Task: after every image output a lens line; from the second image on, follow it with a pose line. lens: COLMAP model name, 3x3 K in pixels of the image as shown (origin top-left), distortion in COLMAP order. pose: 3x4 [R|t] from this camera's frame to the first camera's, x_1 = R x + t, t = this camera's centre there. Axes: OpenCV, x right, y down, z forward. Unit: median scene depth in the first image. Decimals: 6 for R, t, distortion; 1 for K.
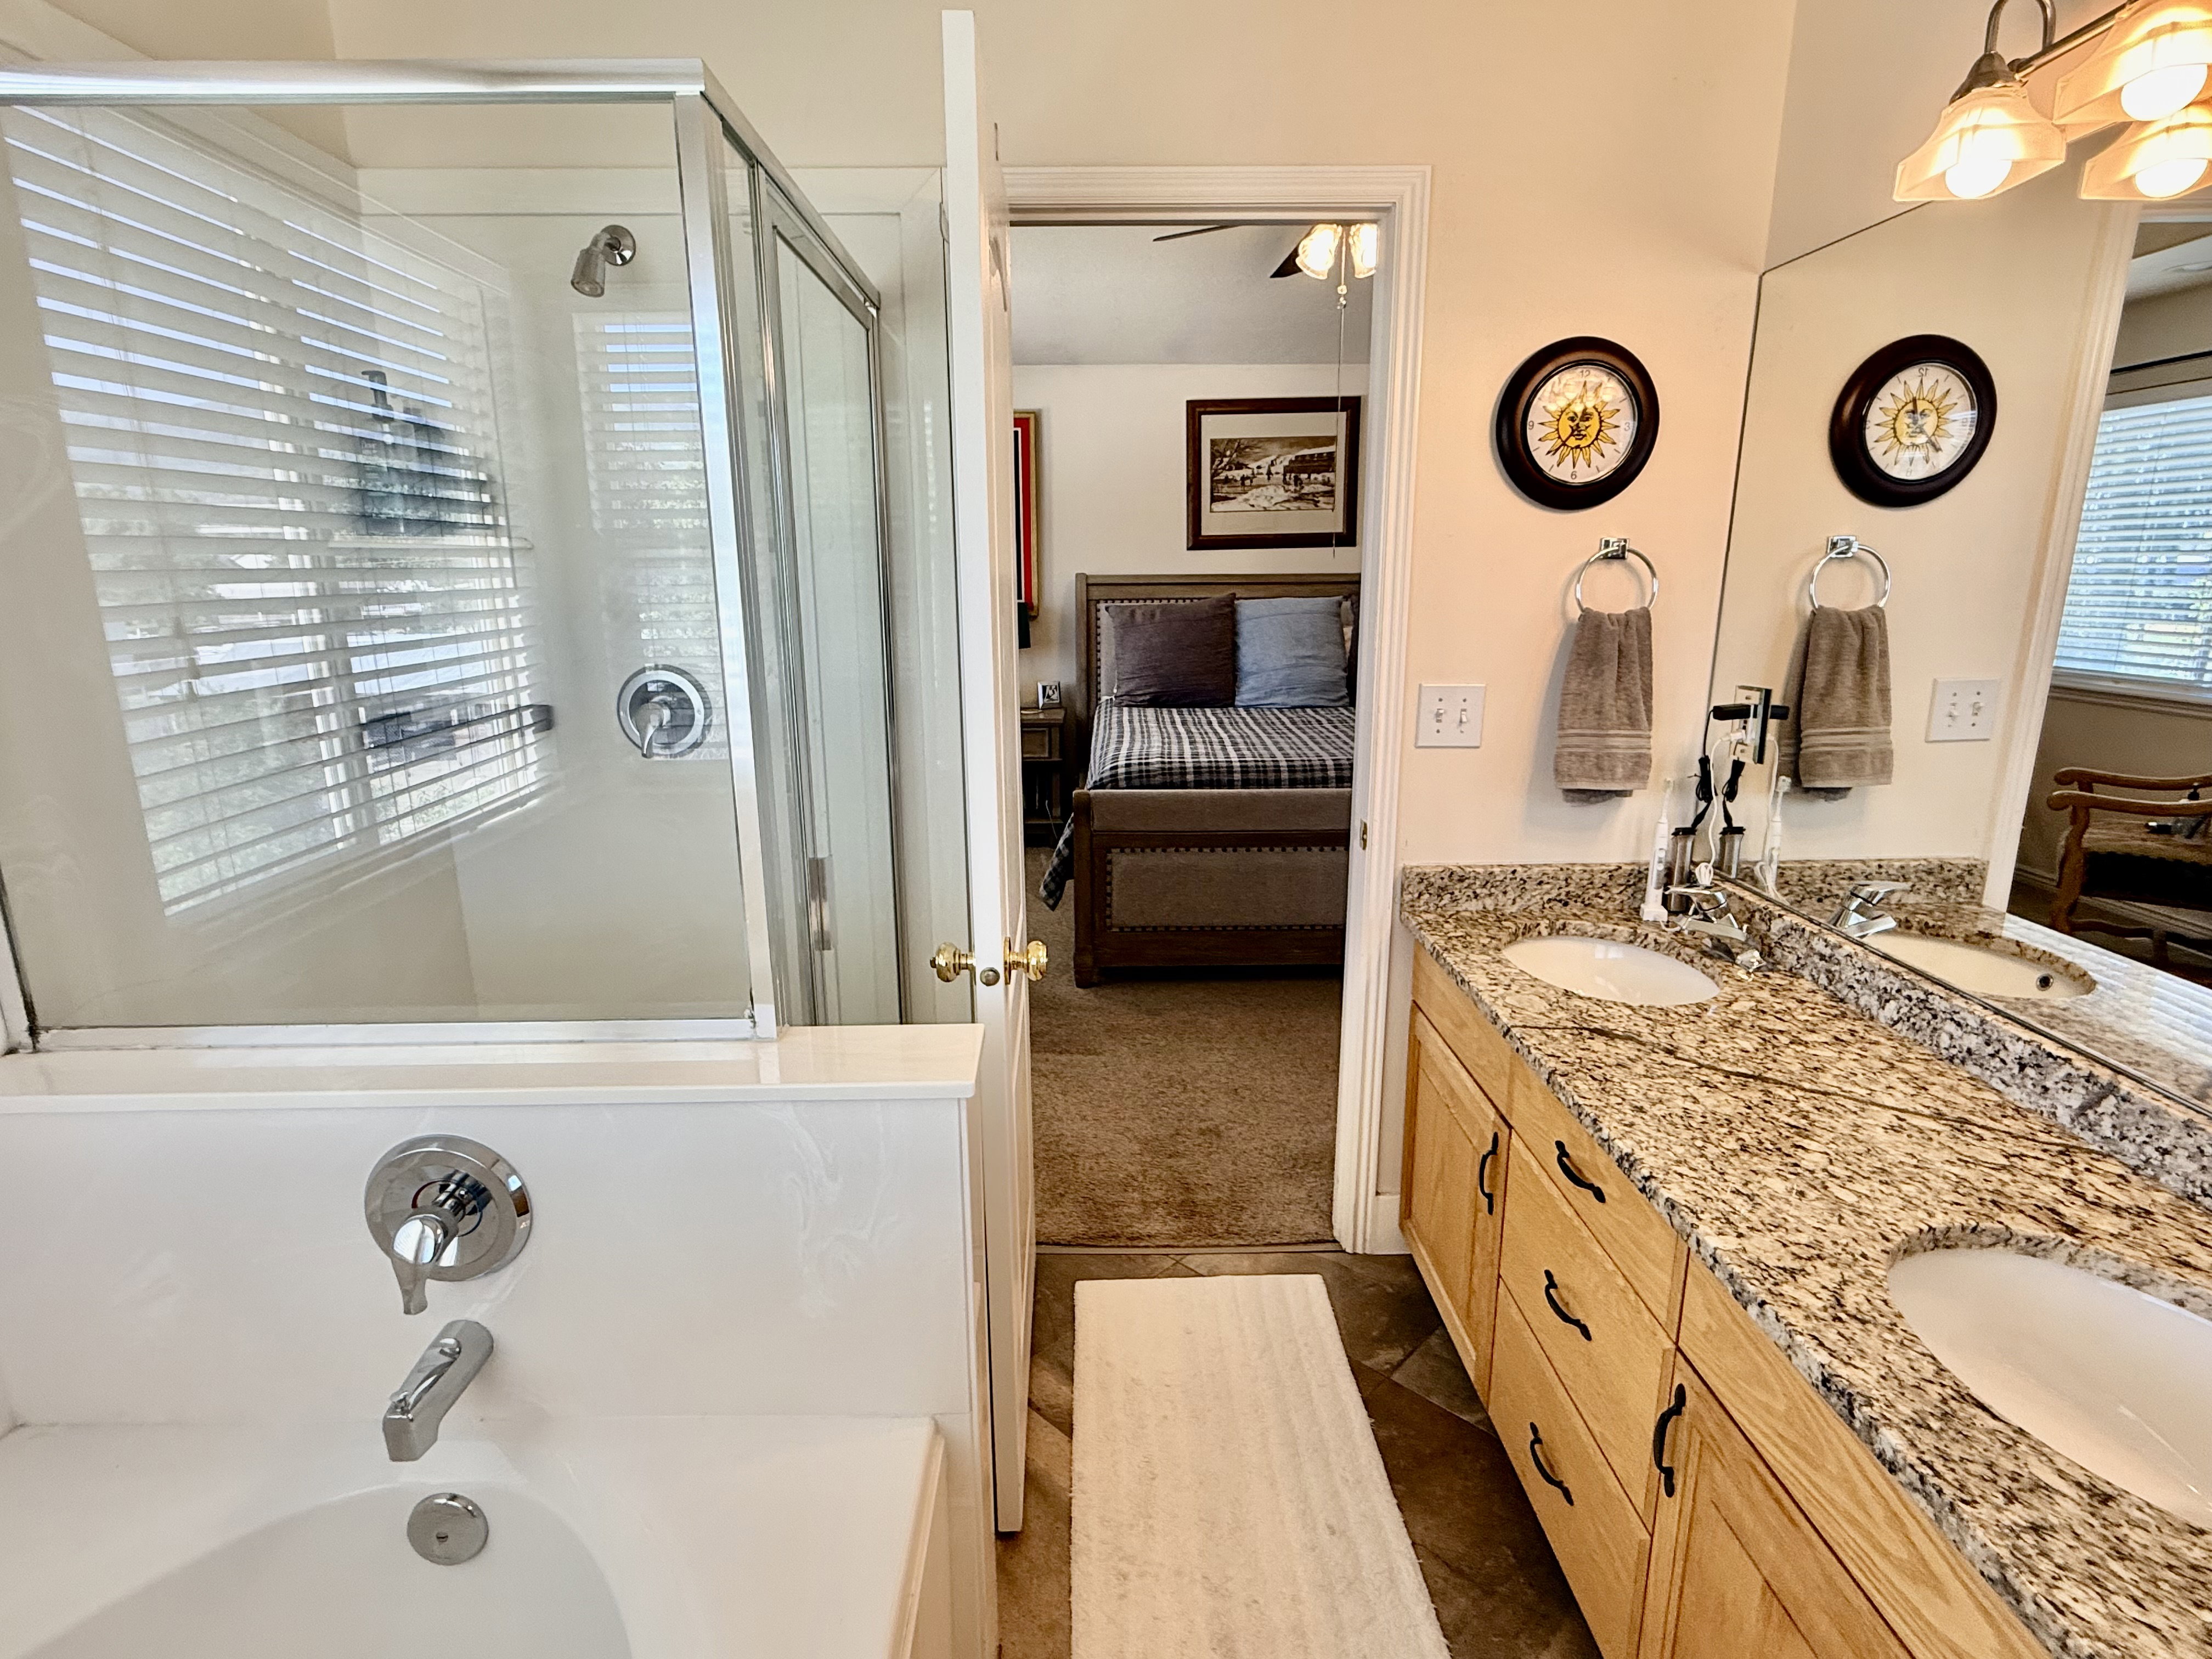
lens RADIAL K [[1107.1, 0, 1105.3], [0, 1107.1, 827.1], [0, 0, 1]] dist [-0.002263, -0.000126]
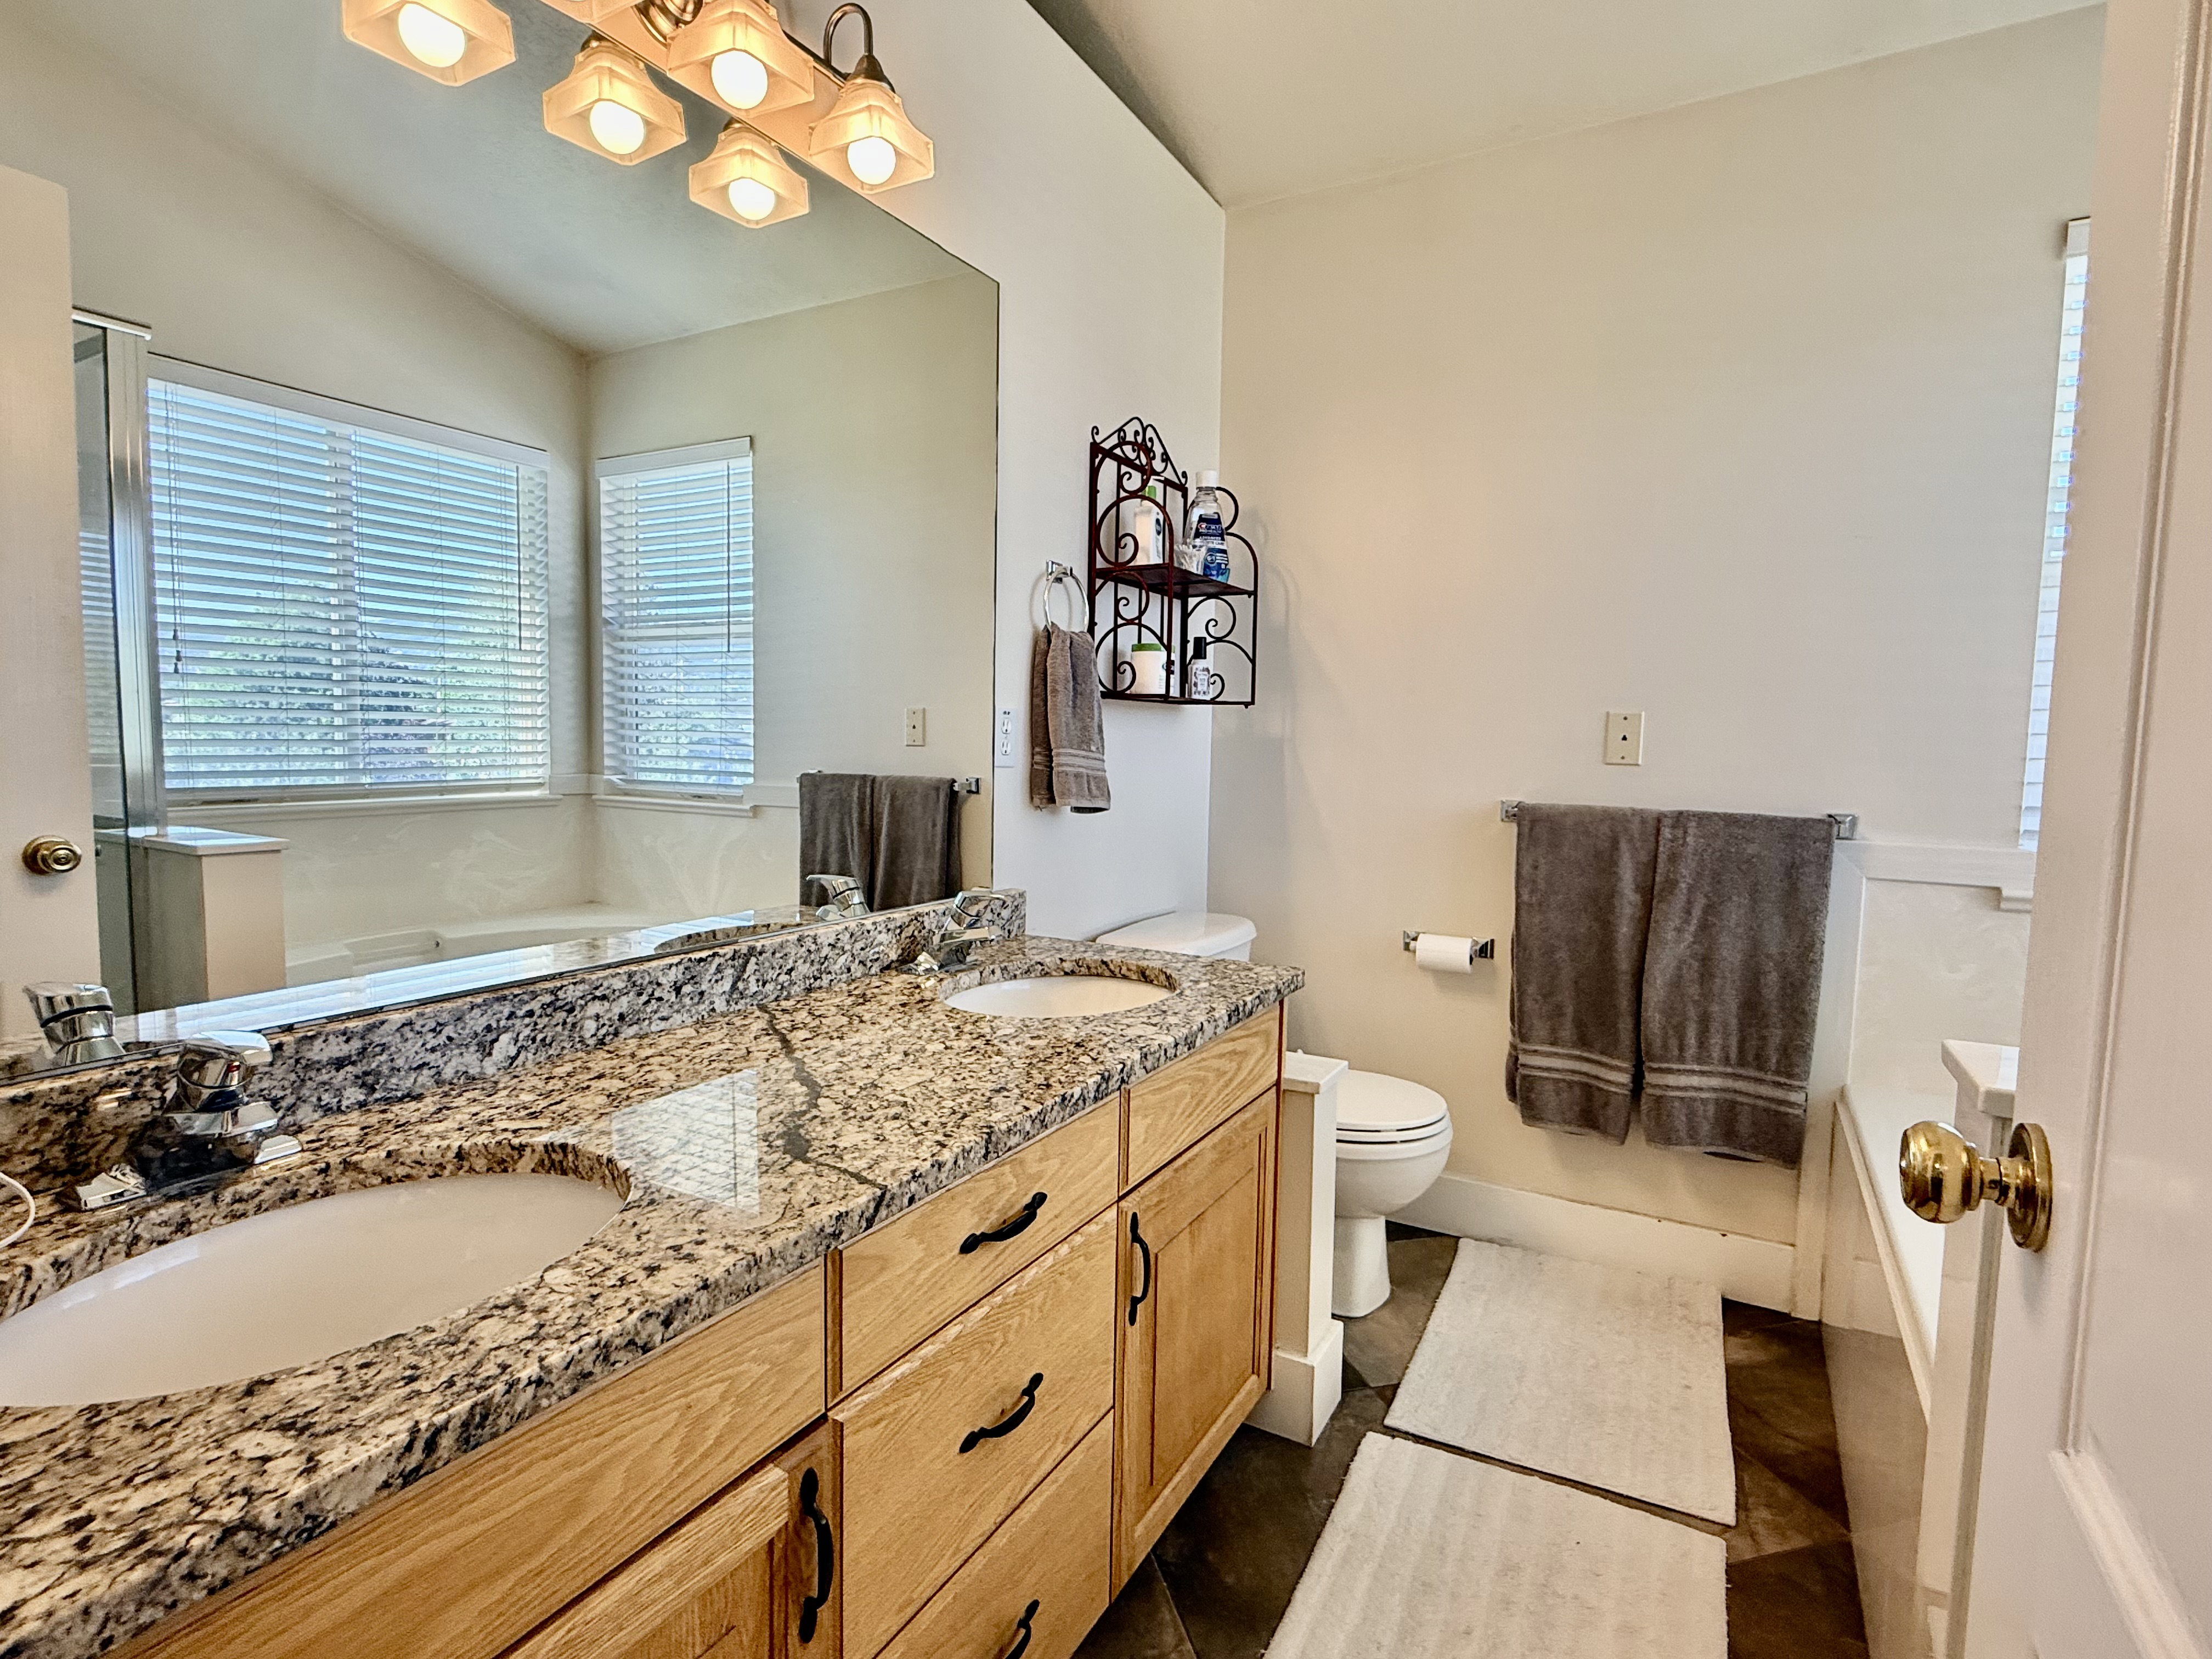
lens RADIAL K [[1107.1, 0, 1107.8], [0, 1107.1, 825.4], [0, 0, 1]] dist [-0.002263, -0.000126]
pose [[-0.863074, -0.049298, 0.502667, -0.001482], [0.103938, 0.956589, 0.272276, -0.147038], [-0.494268, 0.287240, -0.820483, 1.477979]]
